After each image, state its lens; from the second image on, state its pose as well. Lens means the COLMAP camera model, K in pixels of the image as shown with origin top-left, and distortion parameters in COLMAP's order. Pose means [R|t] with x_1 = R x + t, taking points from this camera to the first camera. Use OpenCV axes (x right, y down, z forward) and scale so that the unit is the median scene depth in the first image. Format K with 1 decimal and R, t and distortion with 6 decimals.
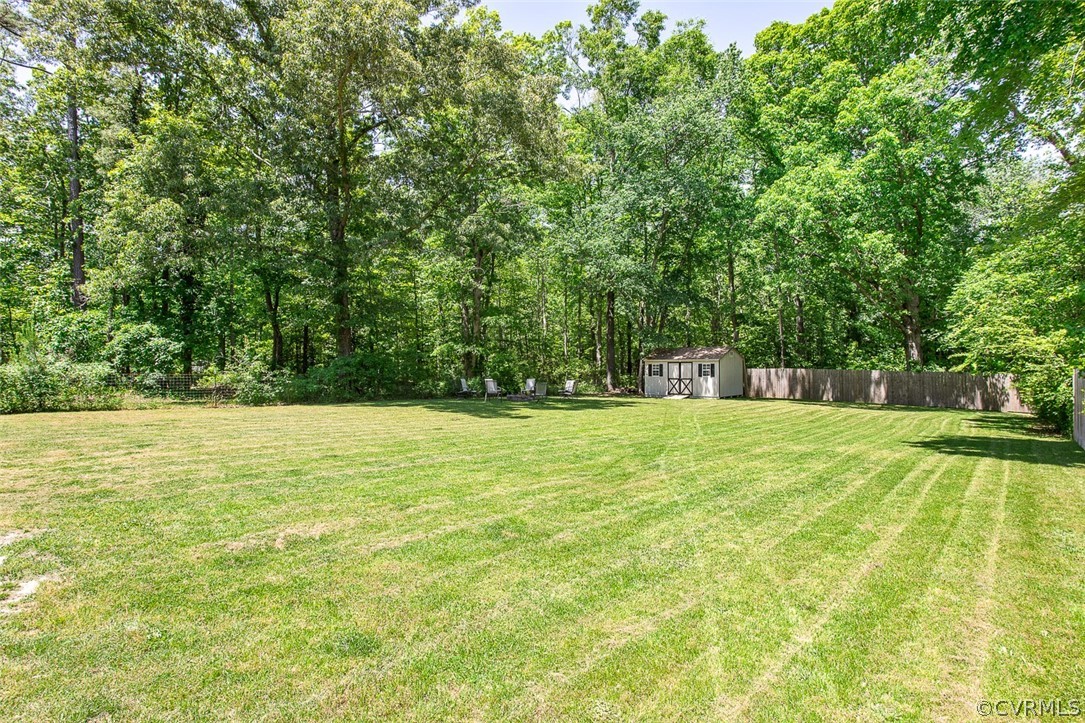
lens RADIAL K [[592.0, 0, 543.4], [0, 592.0, 356.0], [0, 0, 1]] dist [0.005421, 0.001399]
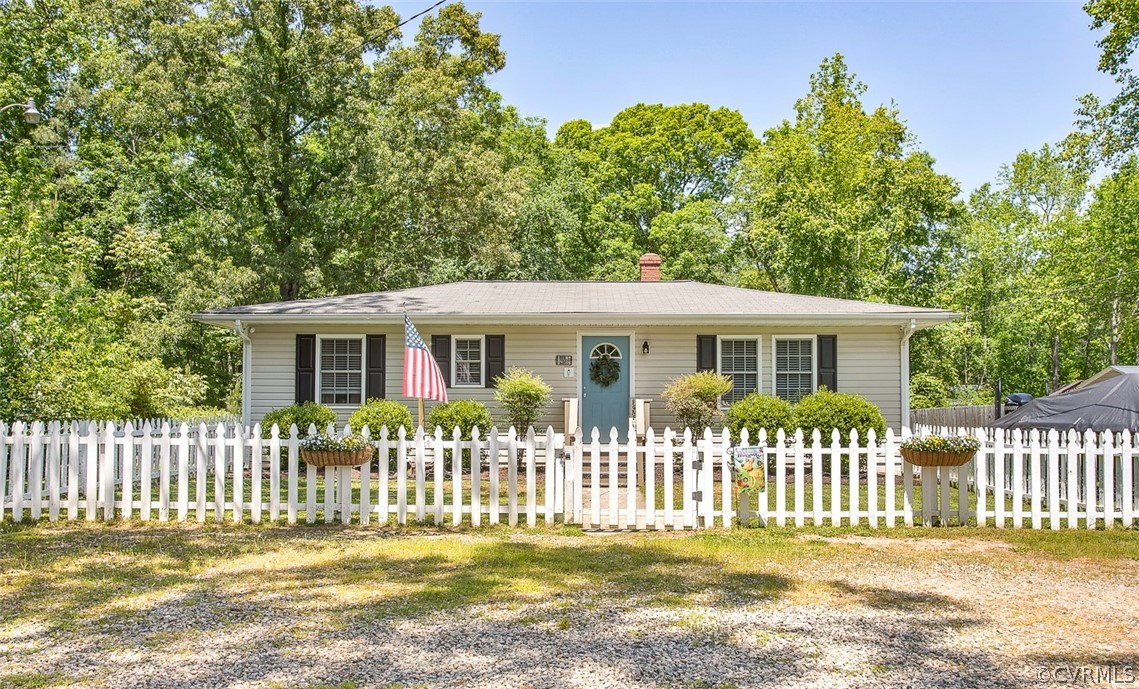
lens RADIAL K [[1015.7, 0, 573.4], [0, 1015.7, 371.5], [0, 0, 1]] dist [0.011381, -0.005810]
pose [[0.794976, 0.025816, 0.606092, -0.819190], [-0.008371, 0.999466, -0.031591, -0.008339], [-0.606584, 0.020040, 0.794767, -0.566320]]
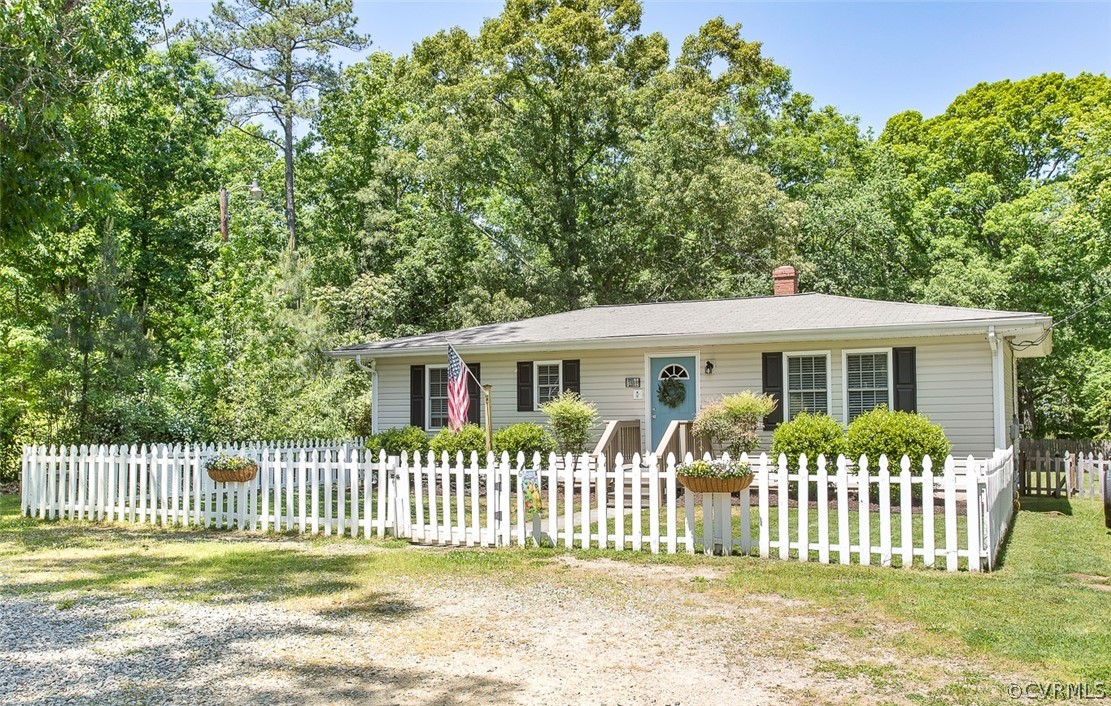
lens RADIAL K [[1038.5, 0, 525.4], [0, 1038.5, 374.0], [0, 0, 1]] dist [0.012185, 0.000000]
pose [[0.980055, 0.007097, 0.198600, -0.655435], [0.001500, 0.999070, -0.043102, -0.012041], [-0.198721, 0.042540, 0.979132, -0.678254]]
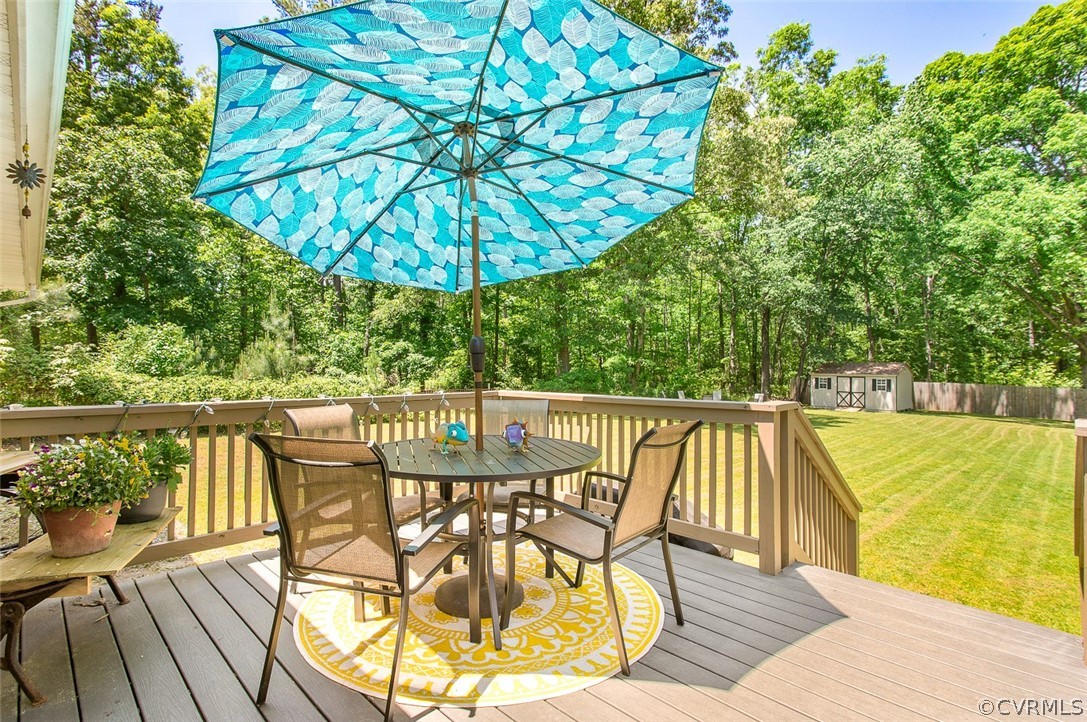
lens RADIAL K [[529.4, 0, 533.1], [0, 529.4, 354.0], [0, 0, 1]] dist [0.003233, -0.000729]
pose [[0.991420, 0.007539, -0.130497, -0.209928], [-0.008085, 0.999961, -0.003653, -0.021778], [0.130464, 0.004677, 0.991442, -0.019550]]
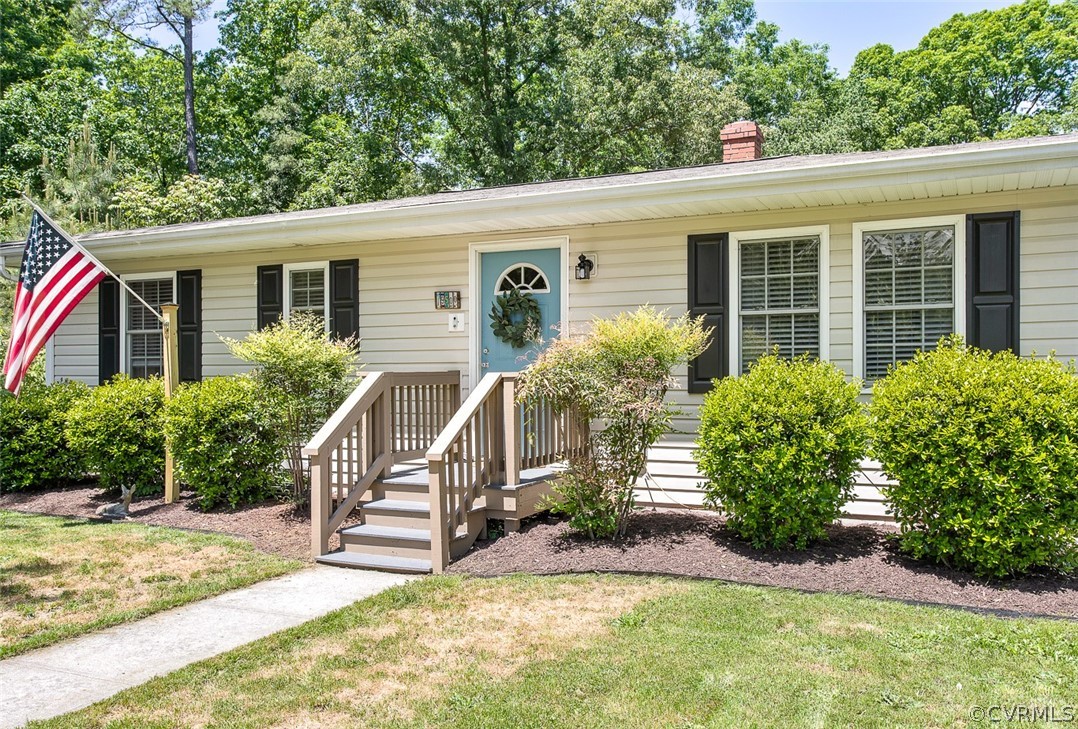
lens RADIAL K [[914.9, 0, 546.4], [0, 914.9, 366.7], [0, 0, 1]] dist [0.026908, -0.012546]
pose [[0.973703, 0.002663, 0.227805, -0.511064], [-0.001778, 0.999990, -0.004087, -0.011527], [-0.227813, 0.003574, 0.973698, -0.383684]]
